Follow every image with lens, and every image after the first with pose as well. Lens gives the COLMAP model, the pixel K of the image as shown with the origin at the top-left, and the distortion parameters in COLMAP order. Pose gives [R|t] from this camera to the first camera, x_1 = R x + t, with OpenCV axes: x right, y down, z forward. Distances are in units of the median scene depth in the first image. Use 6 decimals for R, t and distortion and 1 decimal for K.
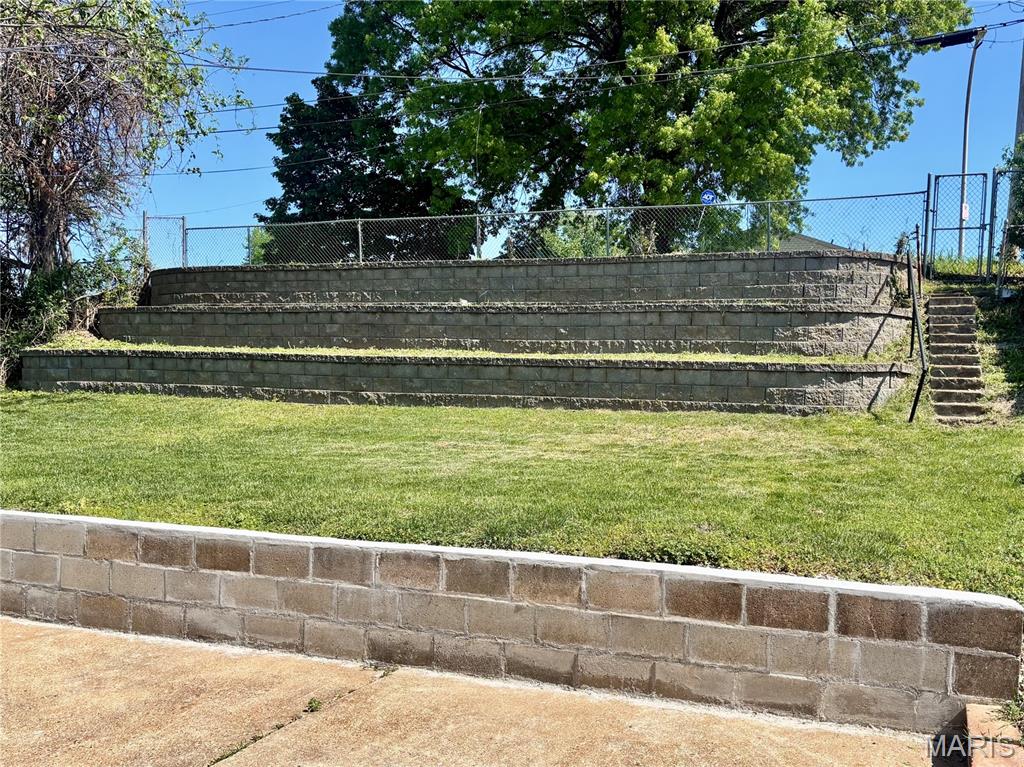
lens RADIAL K [[836.0, 0, 511.7], [0, 836.0, 385.1], [0, 0, 1]] dist [0.013066, -0.005646]
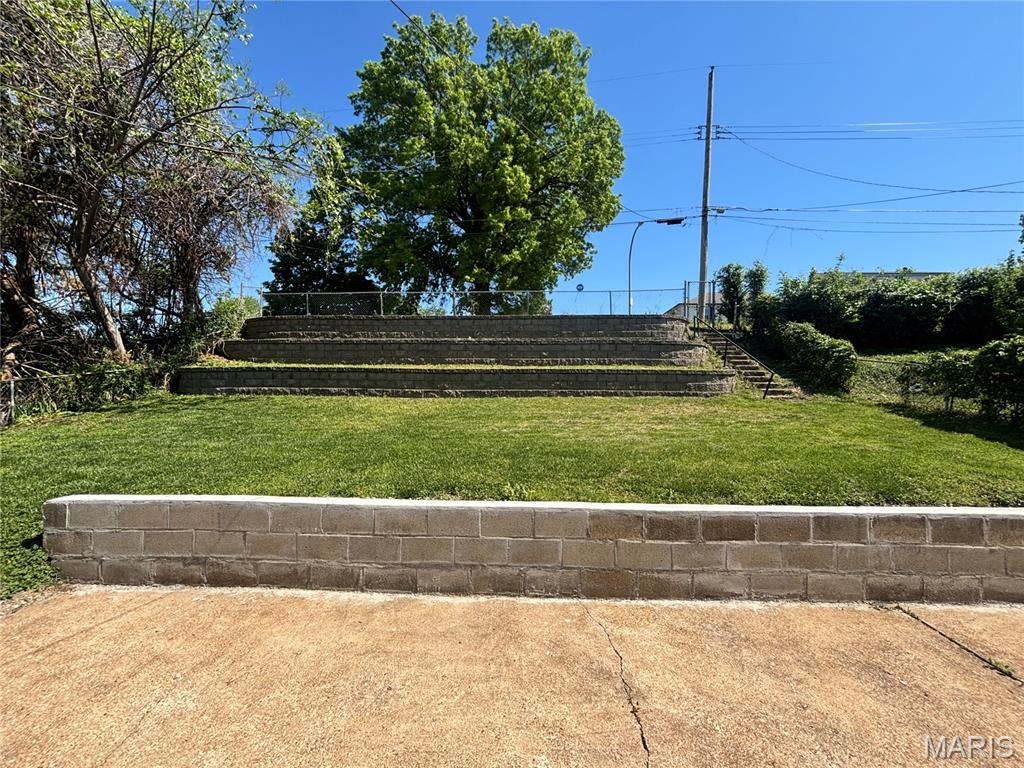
lens RADIAL K [[410.9, 0, 508.6], [0, 410.9, 357.6], [0, 0, 1]] dist [0.003012, 0.001184]
pose [[0.961599, -0.004505, 0.274421, -0.315427], [0.020207, 0.998314, -0.054417, -0.010773], [-0.273713, 0.057873, 0.960069, 0.179797]]
